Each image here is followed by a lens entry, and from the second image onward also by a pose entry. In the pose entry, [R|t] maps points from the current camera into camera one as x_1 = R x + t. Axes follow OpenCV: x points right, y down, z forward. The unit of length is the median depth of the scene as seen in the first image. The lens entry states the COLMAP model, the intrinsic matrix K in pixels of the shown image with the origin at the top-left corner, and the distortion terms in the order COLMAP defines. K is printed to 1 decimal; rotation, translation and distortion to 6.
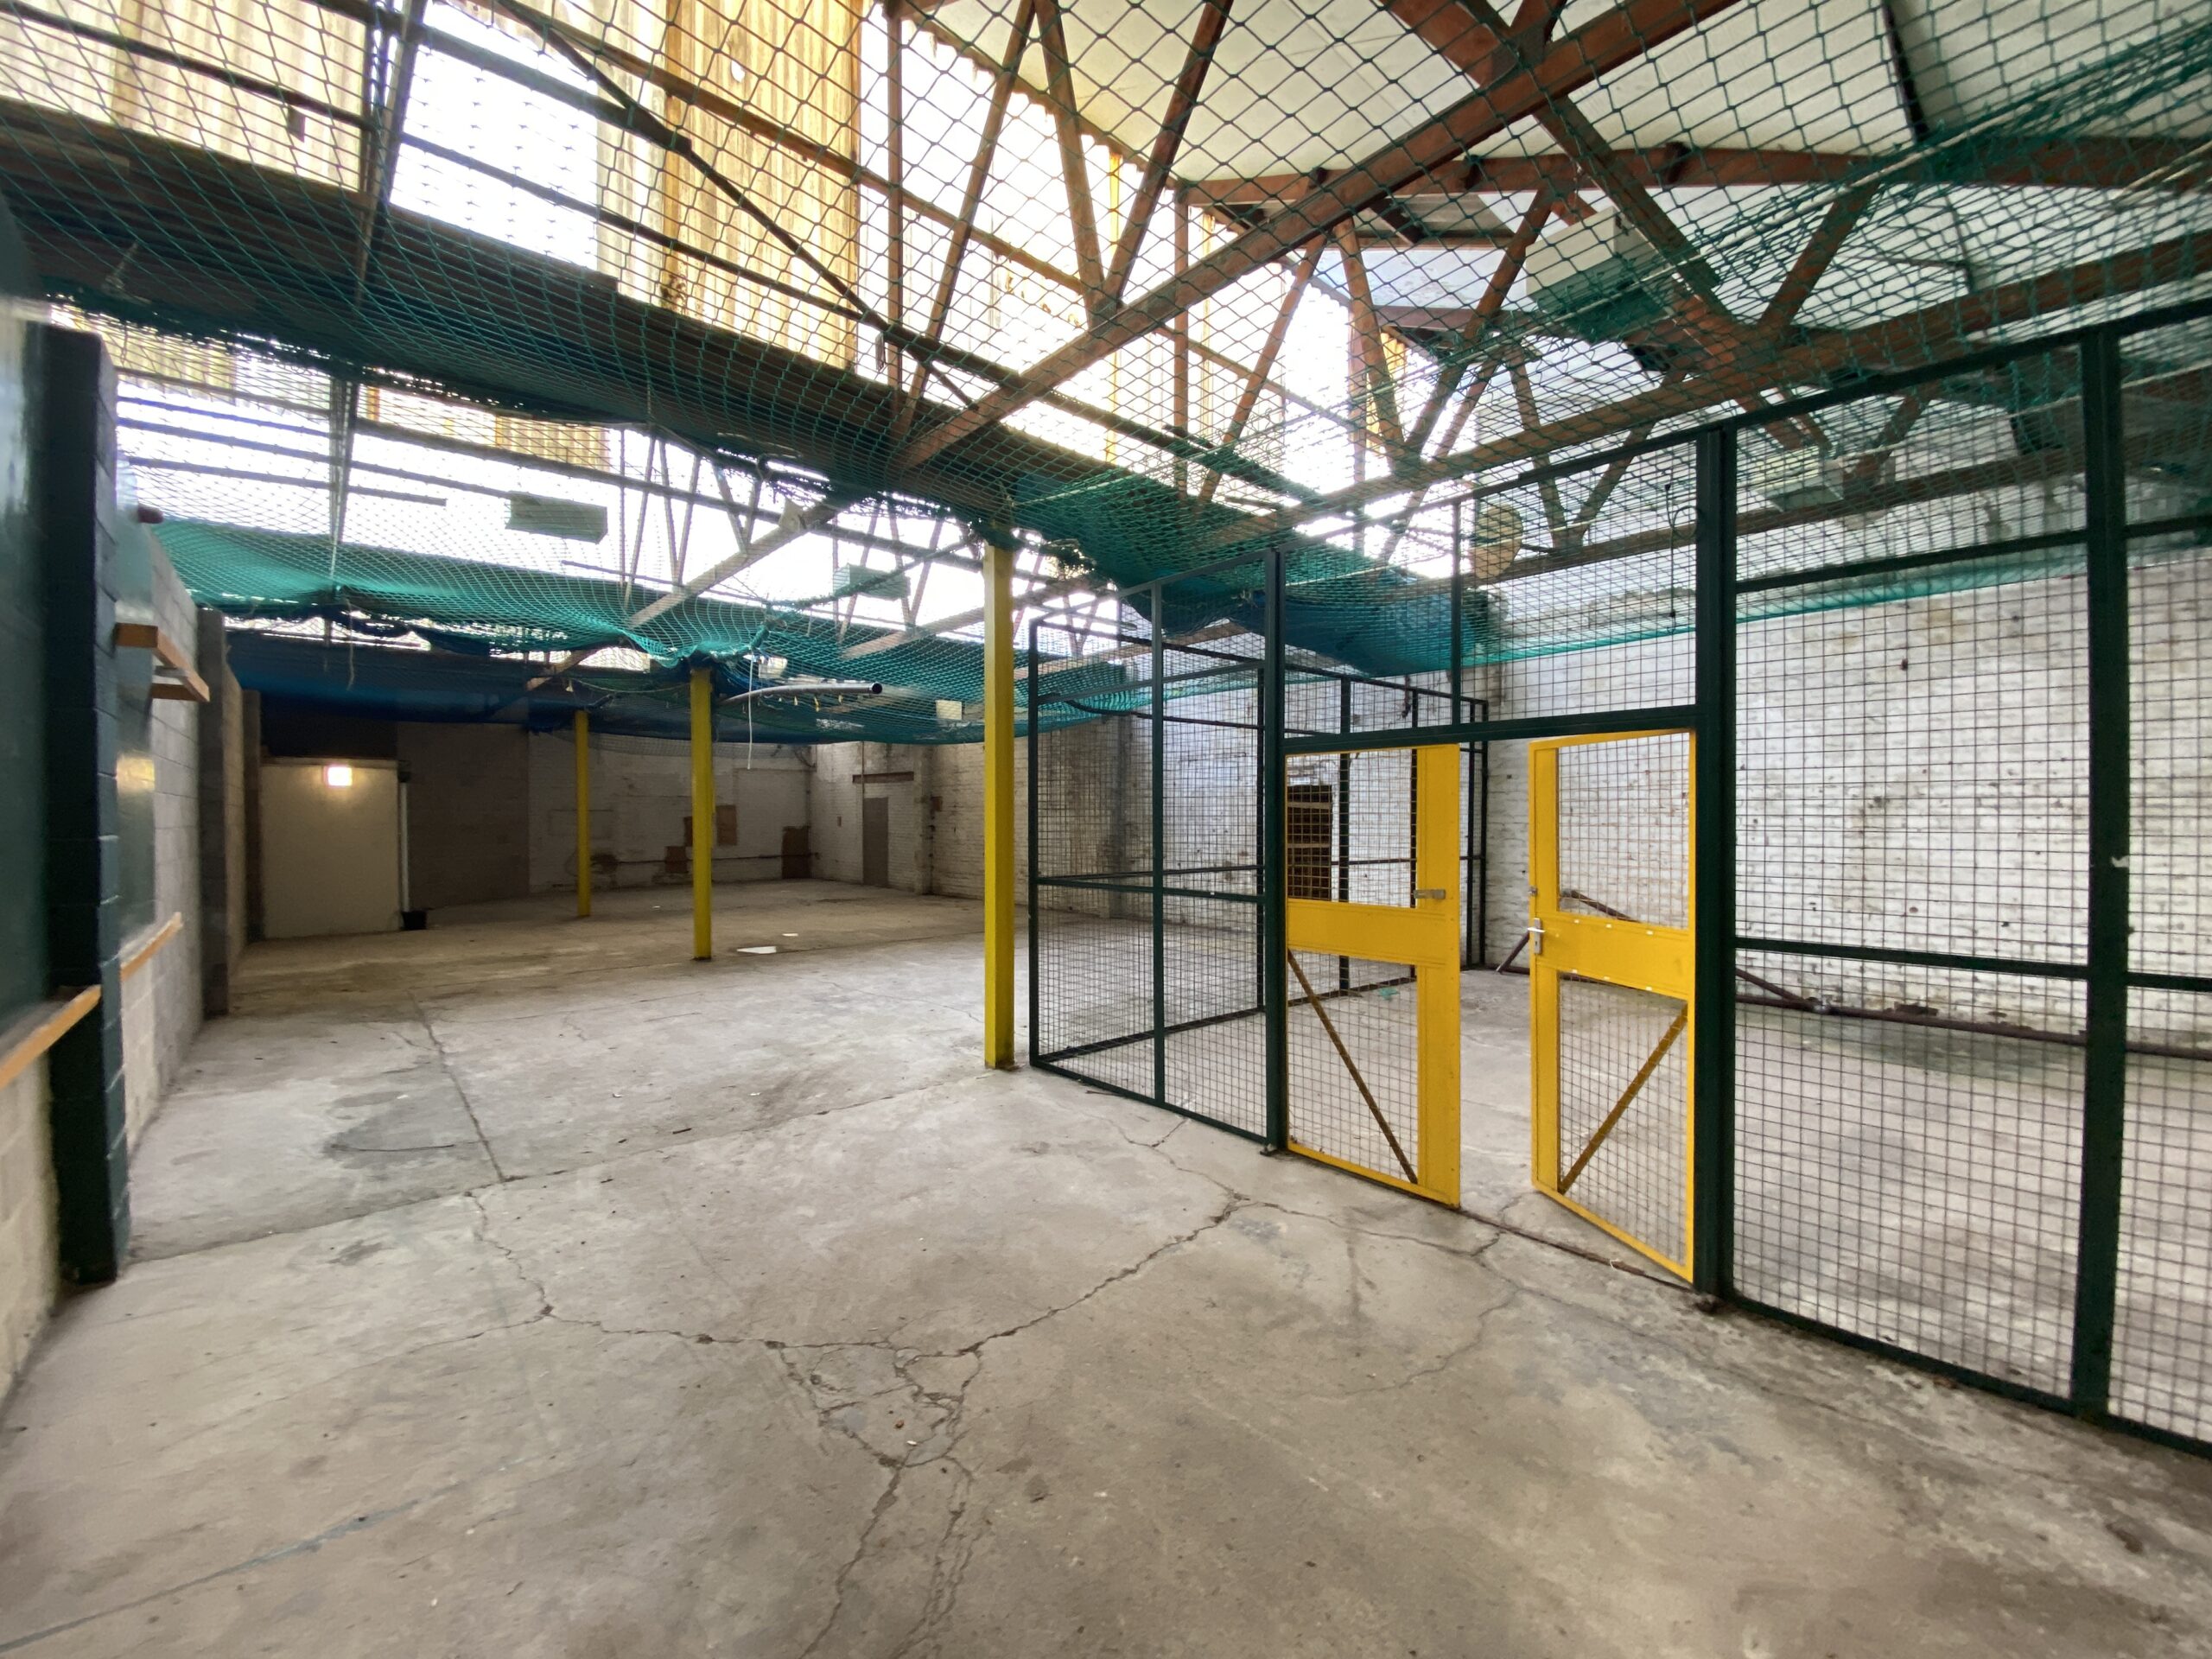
lens RADIAL K [[920.6, 0, 1148.2], [0, 920.6, 838.9], [0, 0, 1]] dist [0.013815, -0.022571]
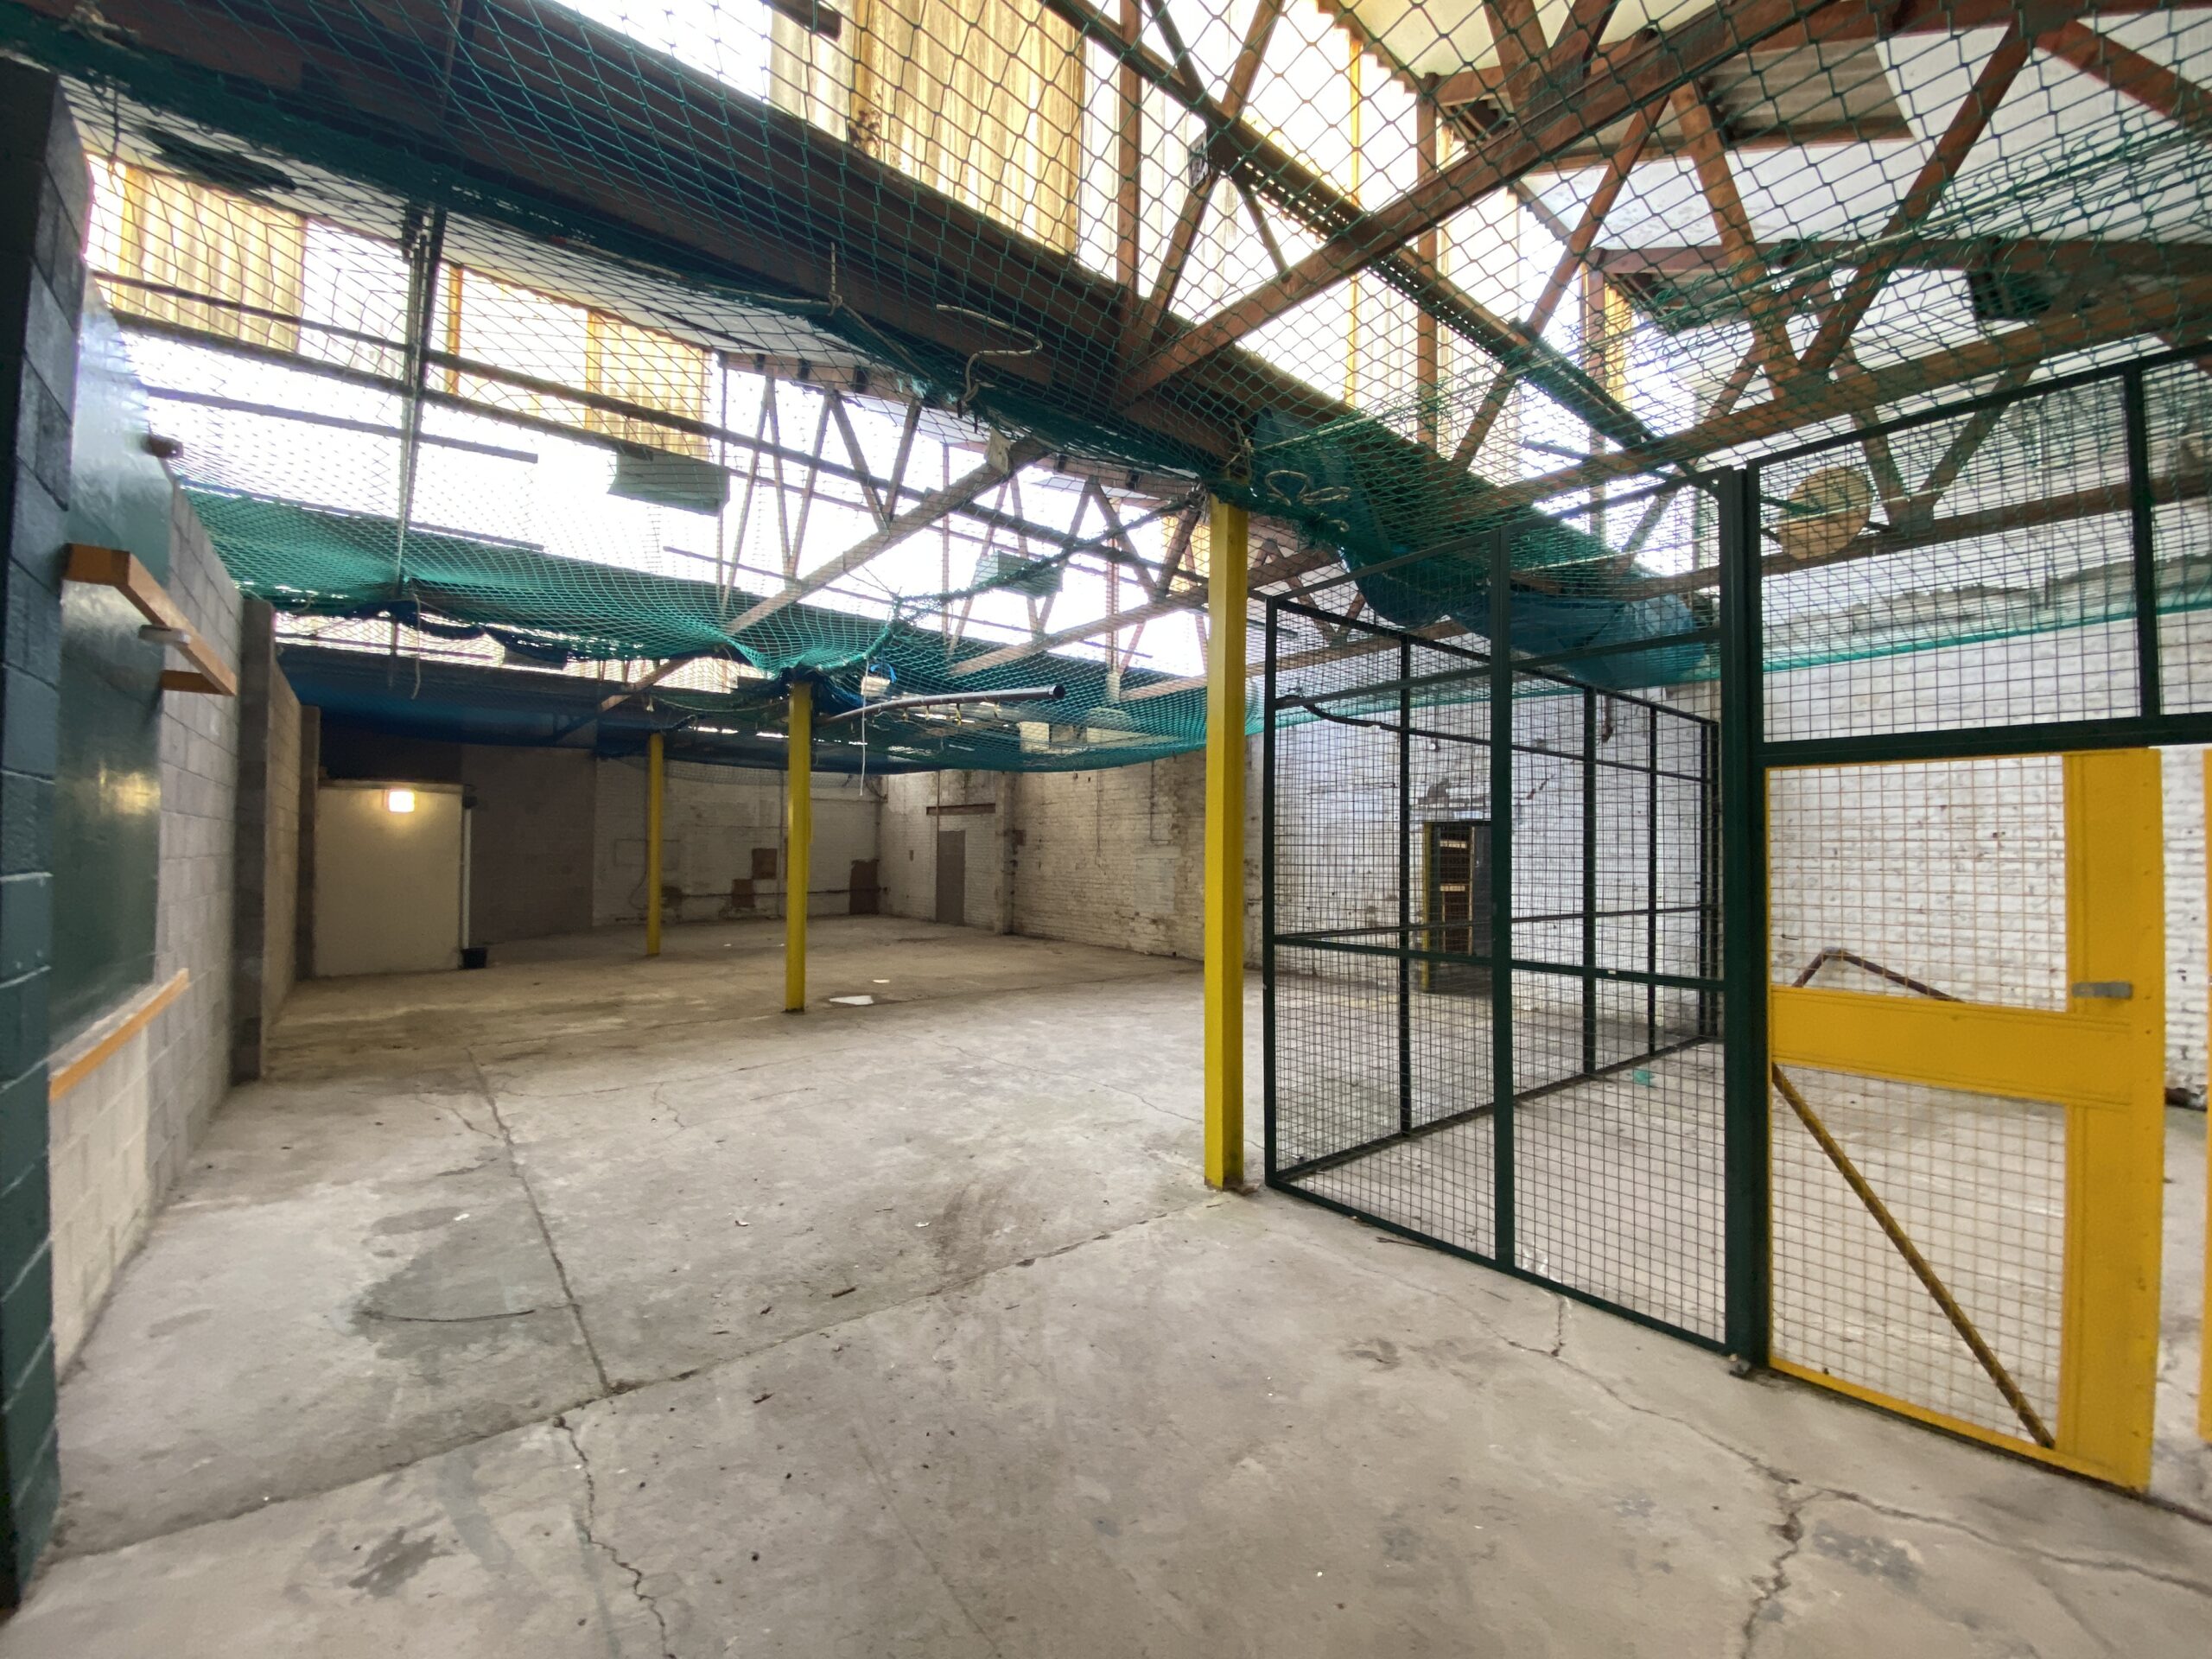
lens RADIAL K [[920.6, 0, 1148.2], [0, 920.6, 838.9], [0, 0, 1]] dist [0.013815, -0.022571]
pose [[0.999132, 0.009775, -0.040489, -0.173950], [-0.011327, 0.999202, -0.038294, -0.006055], [0.040082, 0.038719, 0.998446, 0.202647]]
